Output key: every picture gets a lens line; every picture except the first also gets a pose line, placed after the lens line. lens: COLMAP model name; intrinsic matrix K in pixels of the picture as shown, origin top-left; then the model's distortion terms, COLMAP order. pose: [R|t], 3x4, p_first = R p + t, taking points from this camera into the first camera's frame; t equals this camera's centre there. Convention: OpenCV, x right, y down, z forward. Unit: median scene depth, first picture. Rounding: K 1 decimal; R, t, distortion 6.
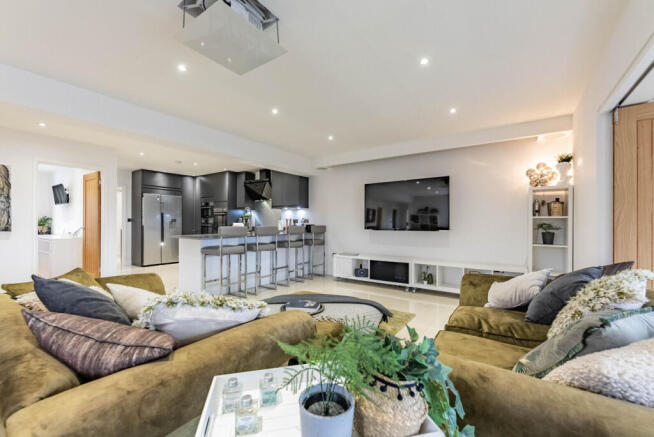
lens RADIAL K [[265.3, 0, 331.3], [0, 265.3, 223.2], [0, 0, 1]] dist [0.002899, -0.001117]
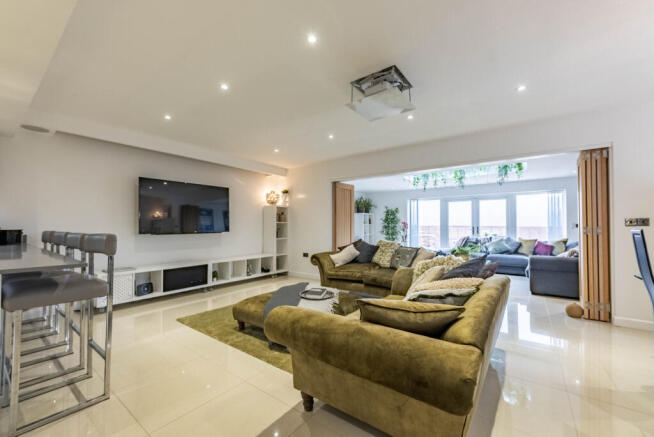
lens RADIAL K [[265.3, 0, 326.1], [0, 265.3, 222.7], [0, 0, 1]] dist [0.002899, -0.001117]
pose [[0.038624, 0.010337, 0.999200, -0.483860], [-0.002251, 0.999945, -0.010258, -0.003360], [-0.999251, -0.001853, 0.038645, 0.316052]]
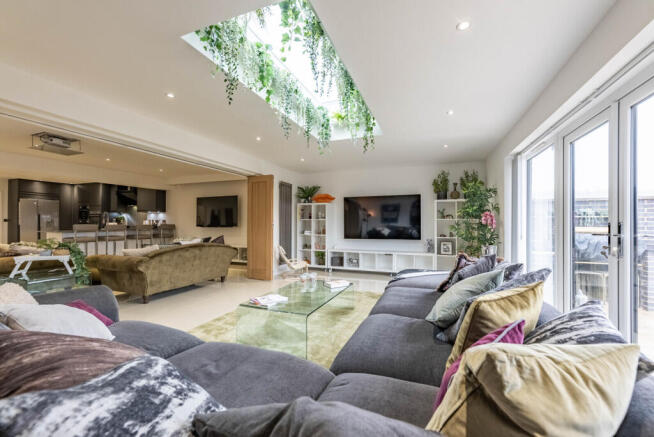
lens RADIAL K [[265.3, 0, 331.6], [0, 265.3, 221.6], [0, 0, 1]] dist [0.002899, -0.001117]
pose [[0.969797, 0.000502, 0.243913, 0.390265], [0.000679, 0.999988, -0.004757, 0.001021], [-0.243912, 0.004779, 0.969786, -0.544180]]
